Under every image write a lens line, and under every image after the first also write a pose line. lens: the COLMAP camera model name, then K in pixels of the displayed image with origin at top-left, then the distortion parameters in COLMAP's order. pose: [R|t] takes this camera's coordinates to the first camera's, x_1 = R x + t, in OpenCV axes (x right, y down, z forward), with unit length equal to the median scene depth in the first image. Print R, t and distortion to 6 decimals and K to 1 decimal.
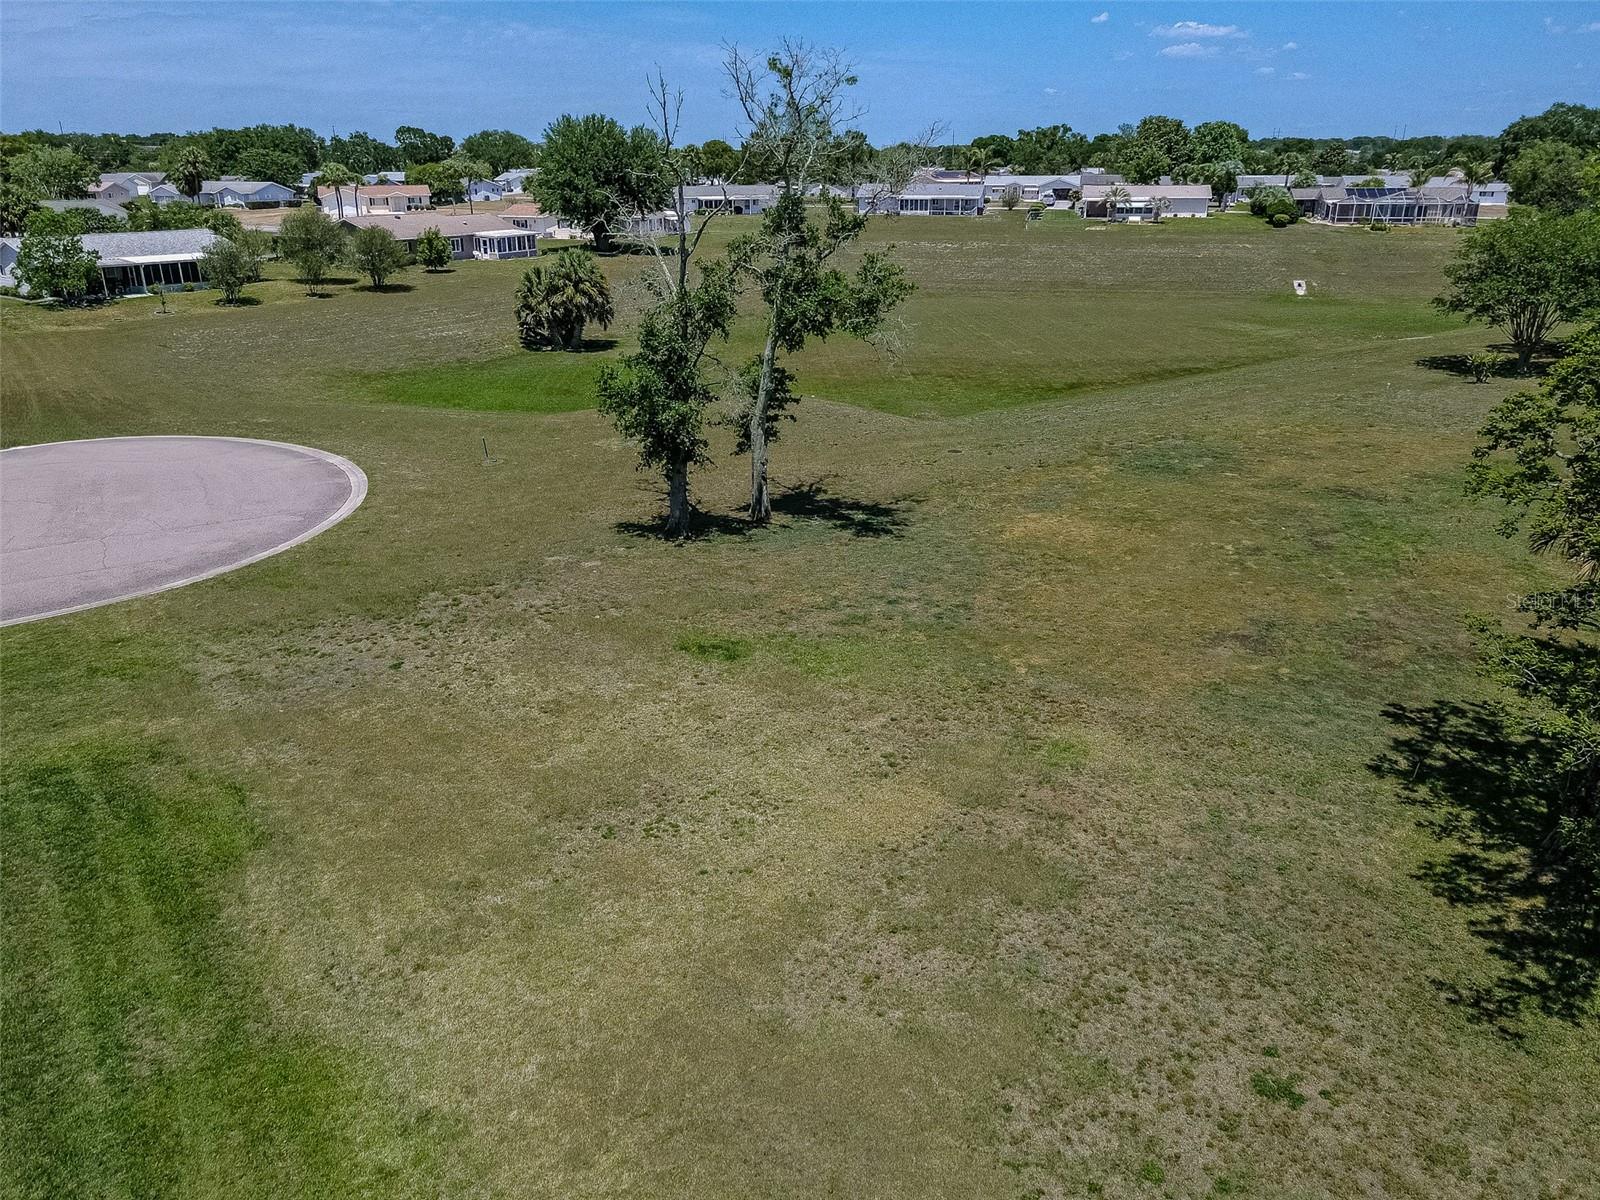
lens RADIAL K [[1177.1, 0, 800.0], [0, 1177.1, 600.0], [0, 0, 1]] dist [-0.001574, 0.028960]
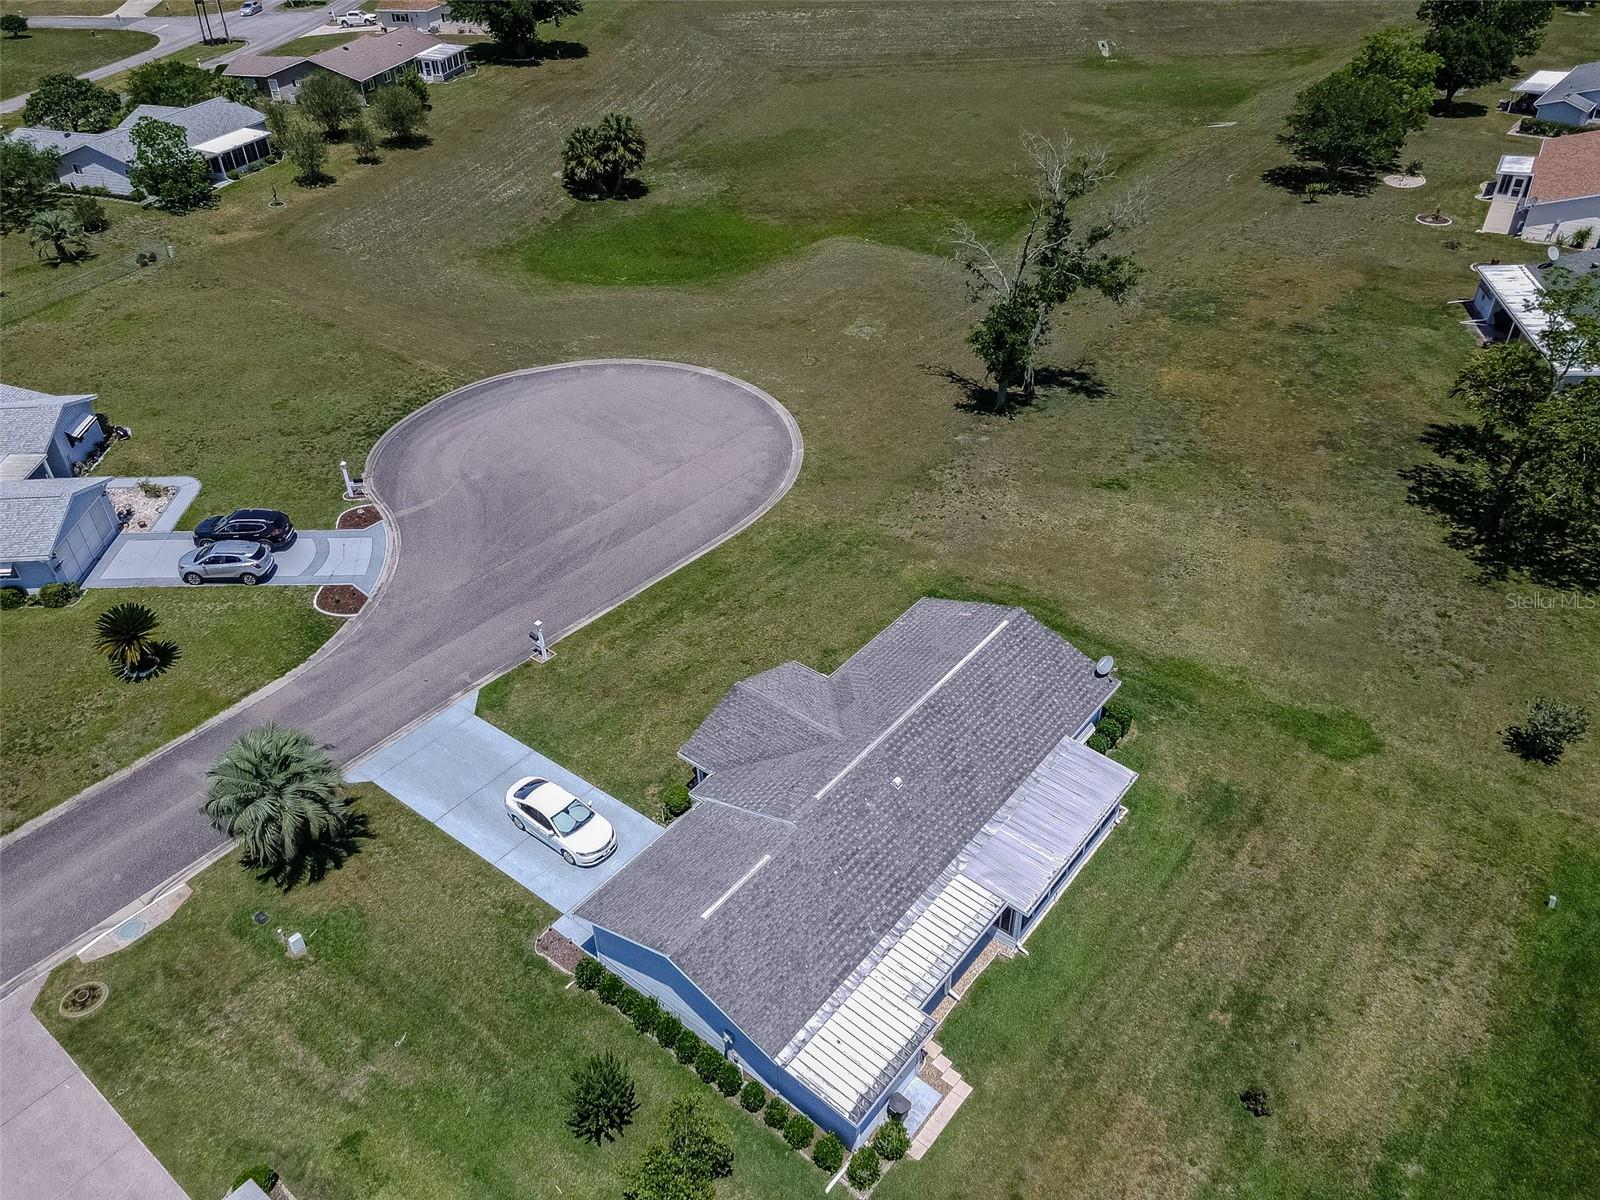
lens RADIAL K [[1177.1, 0, 800.0], [0, 1177.1, 600.0], [0, 0, 1]] dist [-0.001574, 0.028960]
pose [[0.959010, -0.176050, 0.222051, -0.369559], [0.111010, 0.954371, 0.277223, -0.135947], [-0.260724, -0.241210, 0.934794, -0.296061]]
